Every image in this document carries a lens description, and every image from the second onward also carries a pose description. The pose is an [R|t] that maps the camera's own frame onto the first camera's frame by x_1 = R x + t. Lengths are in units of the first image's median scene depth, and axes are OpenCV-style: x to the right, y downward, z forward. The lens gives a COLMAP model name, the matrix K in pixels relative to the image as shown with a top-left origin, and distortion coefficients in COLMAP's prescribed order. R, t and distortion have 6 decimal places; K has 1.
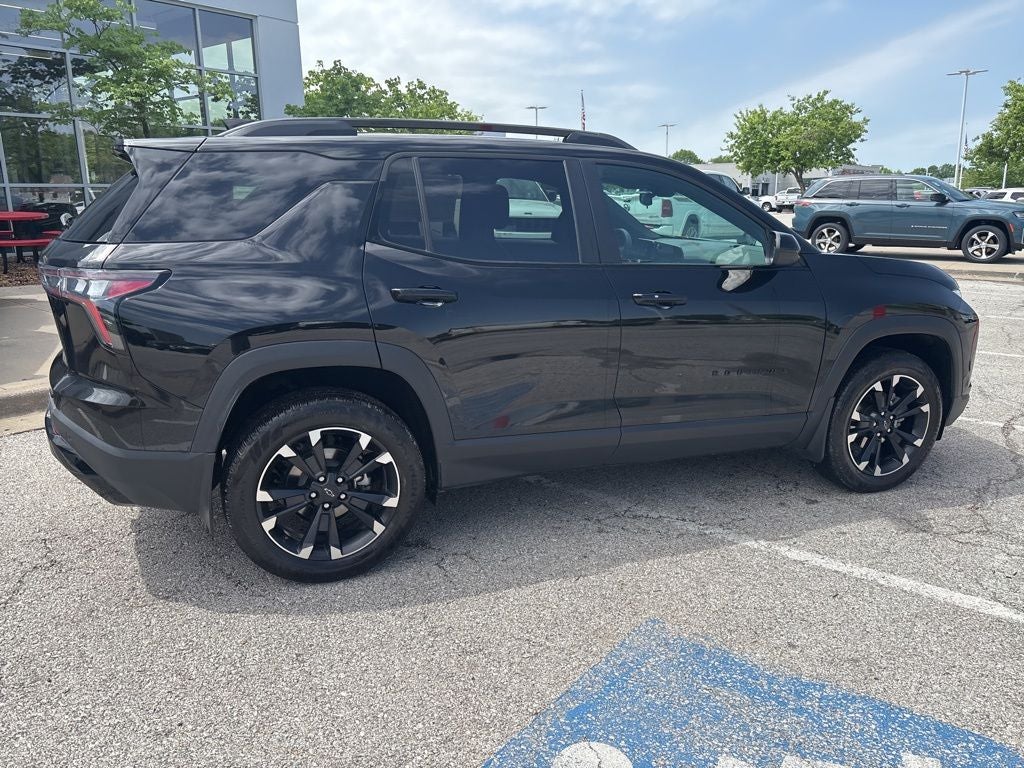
lens RADIAL K [[778.3, 0, 512.4], [0, 778.3, 383.4], [0, 0, 1]] dist [0.044969, -0.055790]
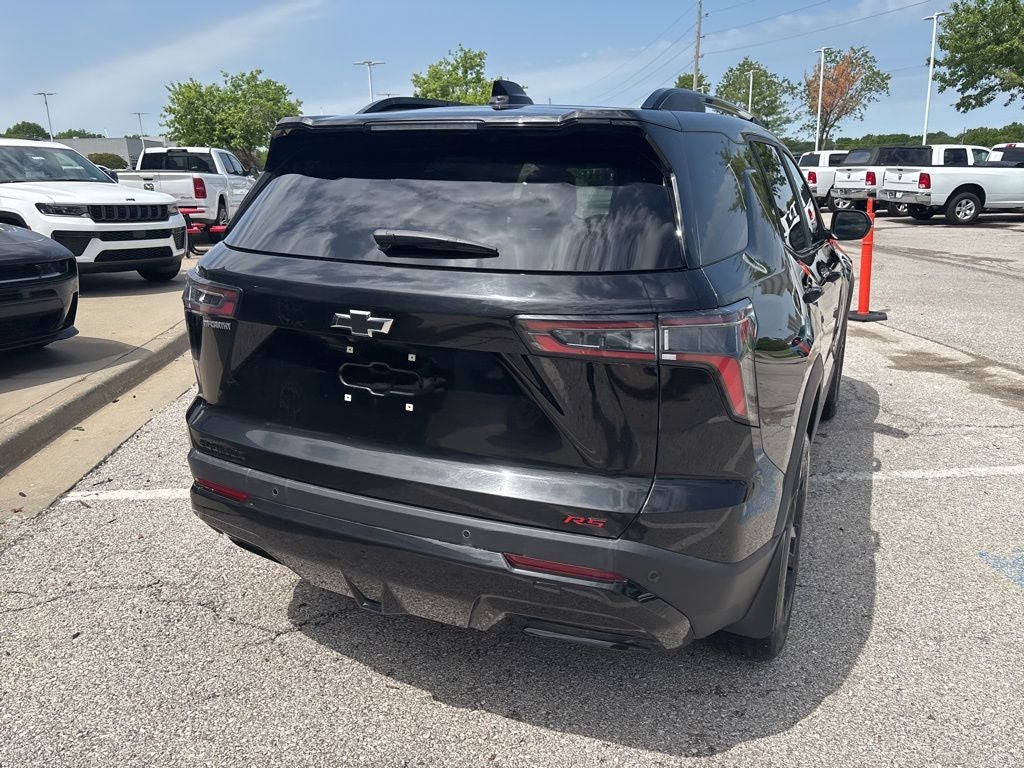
lens RADIAL K [[778.3, 0, 504.8], [0, 778.3, 377.9], [0, 0, 1]] dist [0.044969, -0.055790]
pose [[0.737640, -0.178453, 0.651185, -0.752289], [0.165303, 0.982821, 0.082087, -0.111900], [-0.654647, 0.047092, 0.754466, 0.396369]]
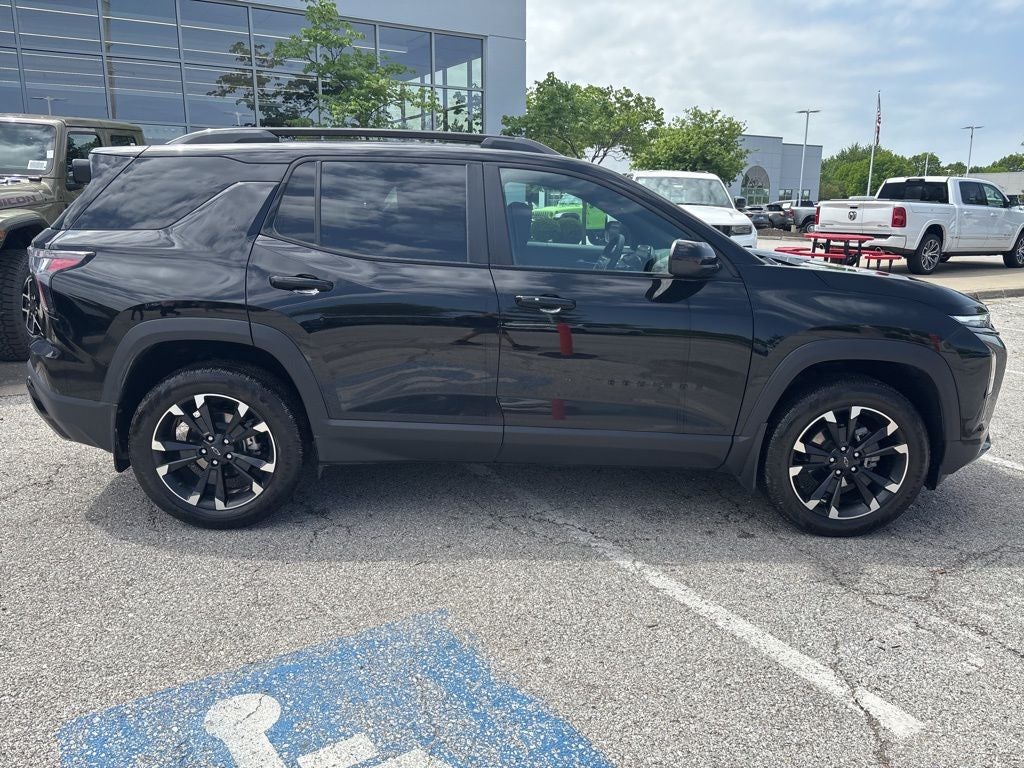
lens RADIAL K [[778.3, 0, 508.9], [0, 778.3, 374.8], [0, 0, 1]] dist [0.044969, -0.055790]
pose [[0.937959, 0.086812, -0.335704, 0.424826], [-0.093306, 0.995632, -0.003229, -0.006913], [0.333957, 0.034352, 0.941962, 0.041788]]
